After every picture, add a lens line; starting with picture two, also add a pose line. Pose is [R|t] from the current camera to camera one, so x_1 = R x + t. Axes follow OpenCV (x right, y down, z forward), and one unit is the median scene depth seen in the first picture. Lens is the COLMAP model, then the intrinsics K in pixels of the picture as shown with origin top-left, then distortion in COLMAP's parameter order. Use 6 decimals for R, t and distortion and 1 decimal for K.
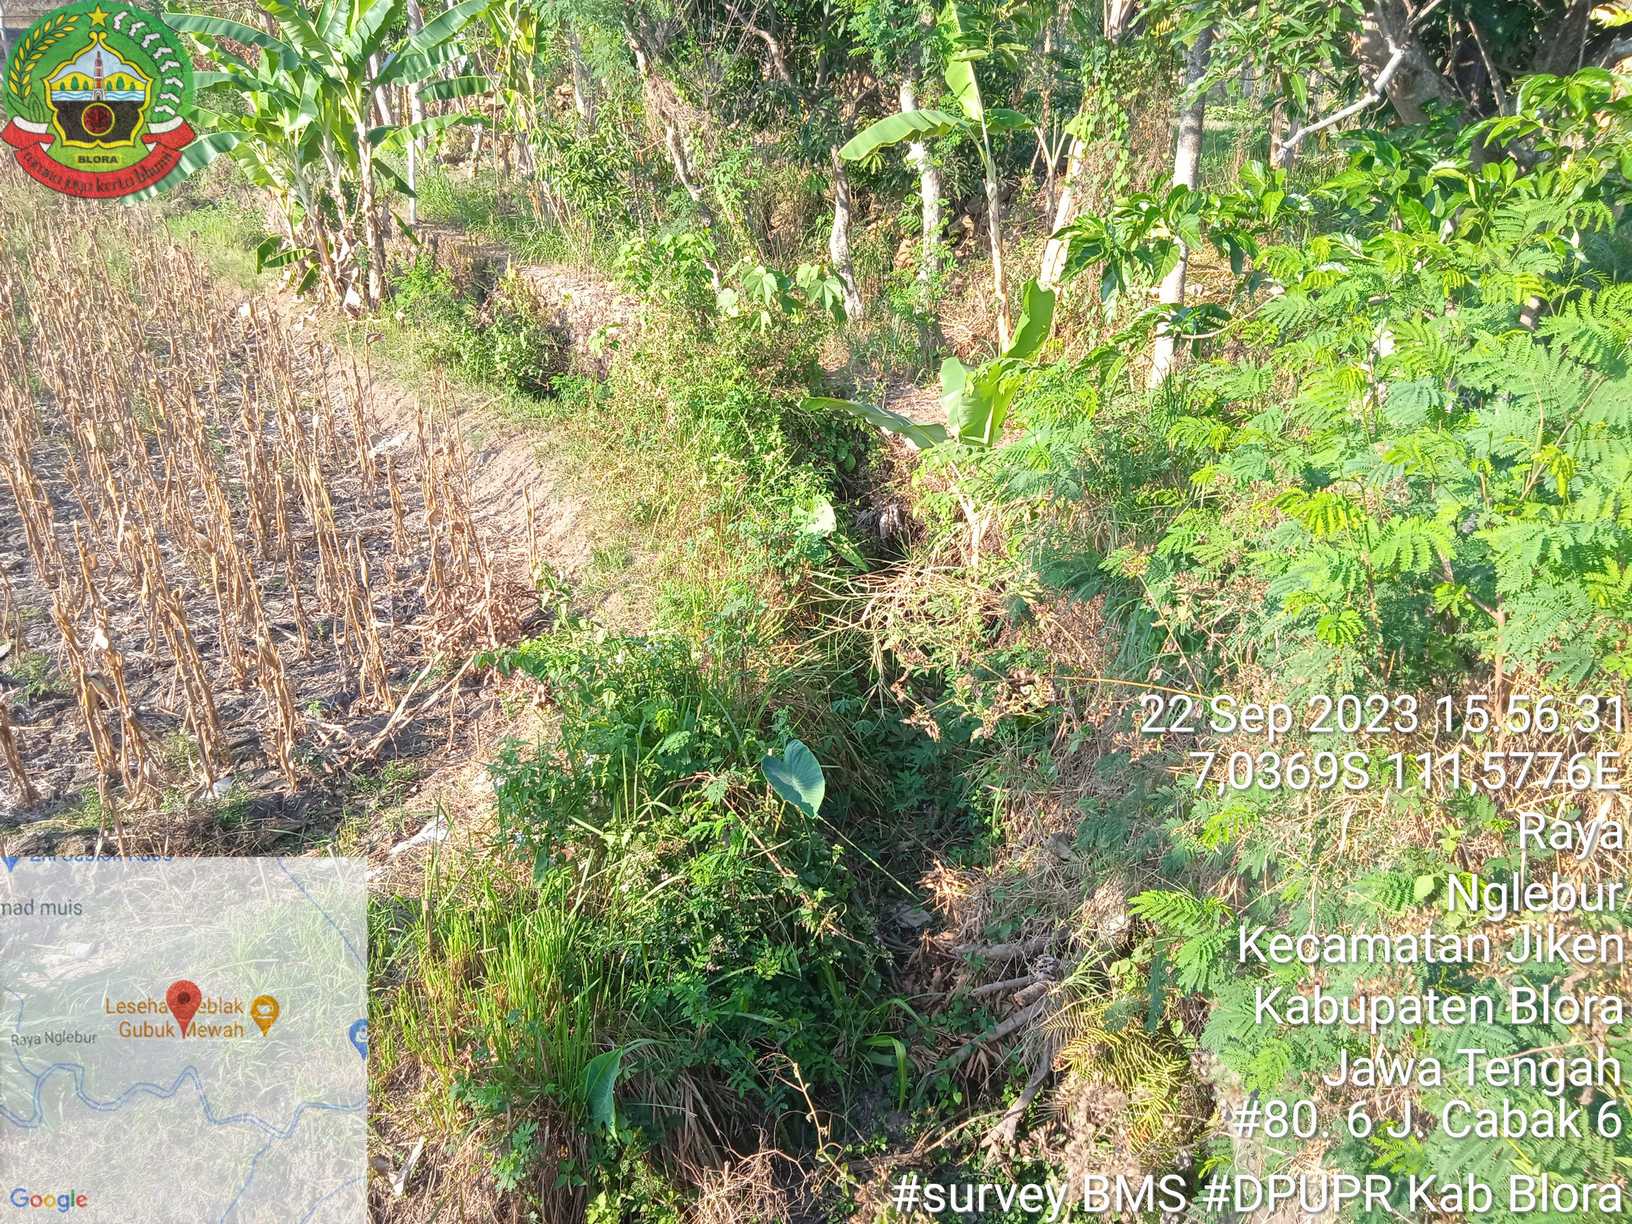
lens RADIAL K [[1319.1, 0, 826.4], [0, 1319.1, 642.6], [0, 0, 1]] dist [0.041380, -0.029751]
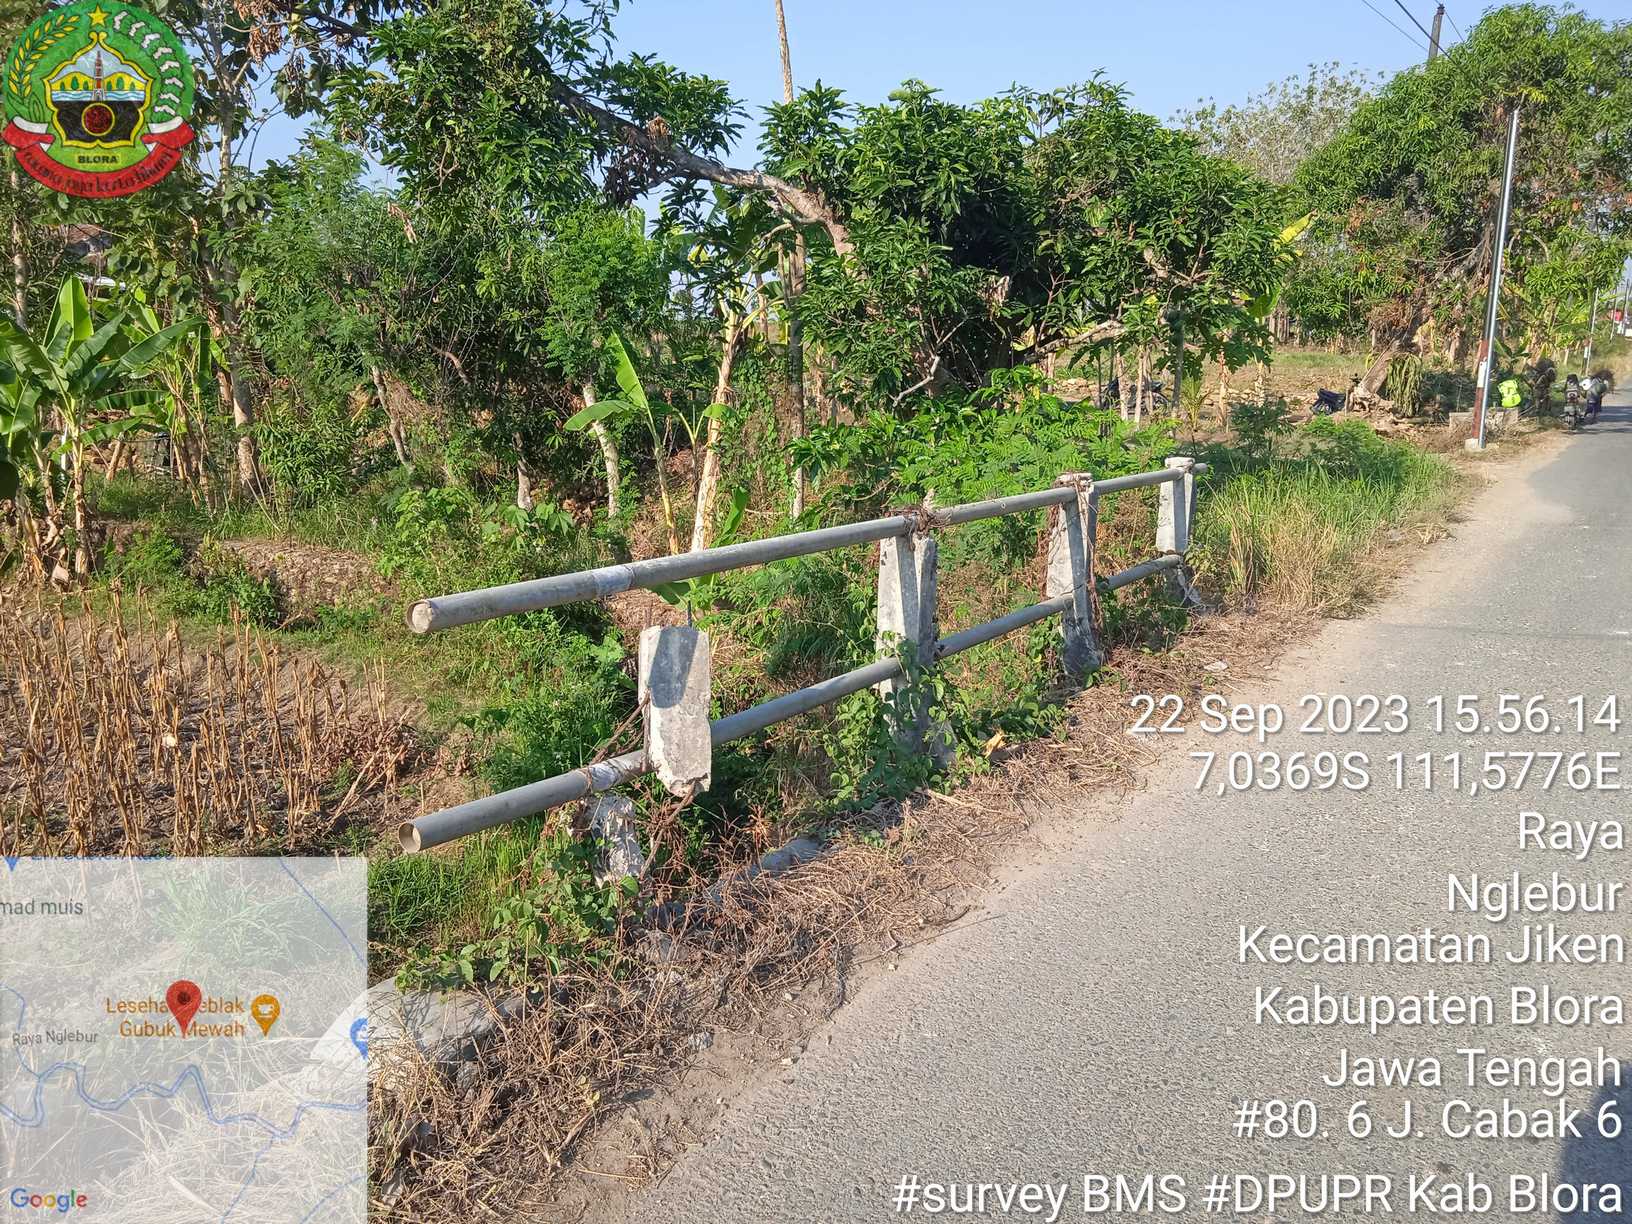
lens RADIAL K [[1319.1, 0, 823.1], [0, 1319.1, 615.8], [0, 0, 1]] dist [0.041380, -0.029751]
pose [[0.940576, -0.069029, 0.332493, -0.140982], [0.144929, 0.967071, -0.209209, 0.109738], [-0.307103, 0.244965, 0.919609, -0.232813]]
